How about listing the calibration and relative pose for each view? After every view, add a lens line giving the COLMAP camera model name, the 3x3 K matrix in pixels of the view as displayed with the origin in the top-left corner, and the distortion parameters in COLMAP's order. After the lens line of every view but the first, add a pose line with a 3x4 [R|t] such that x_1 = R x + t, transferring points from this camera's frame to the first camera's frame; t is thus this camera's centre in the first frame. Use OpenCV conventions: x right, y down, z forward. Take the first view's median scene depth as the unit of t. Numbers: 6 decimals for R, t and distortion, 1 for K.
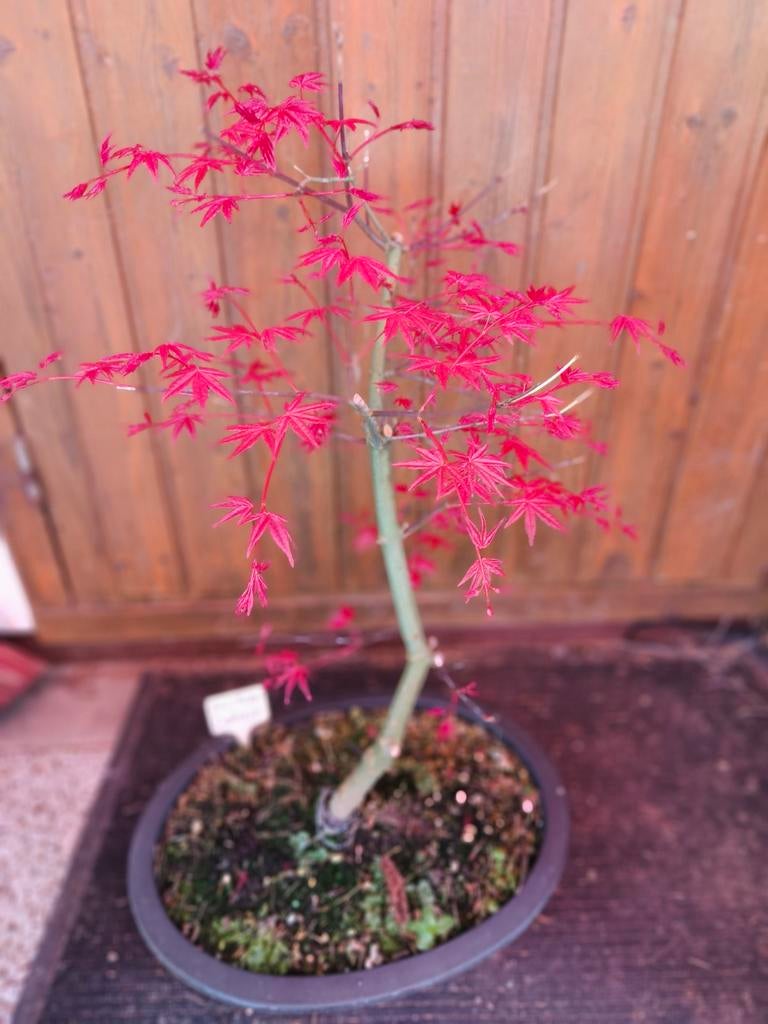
lens RADIAL K [[703.7, 0, 381.2], [0, 703.7, 507.2], [0, 0, 1]] dist [0.011928, 0.001765]
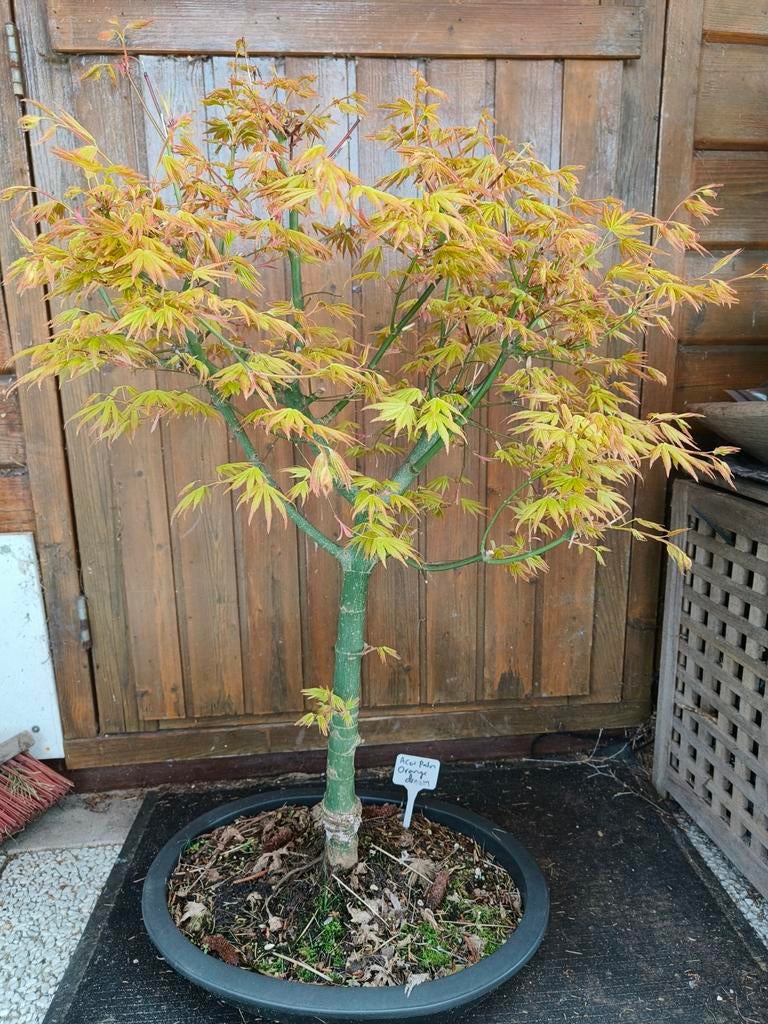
lens RADIAL K [[703.7, 0, 384.6], [0, 703.7, 515.2], [0, 0, 1]] dist [0.011928, 0.001765]
pose [[0.998756, -0.024668, 0.043330, 0.044633], [0.038031, 0.938888, -0.342116, 0.242215], [-0.032243, 0.343339, 0.938658, -0.396016]]
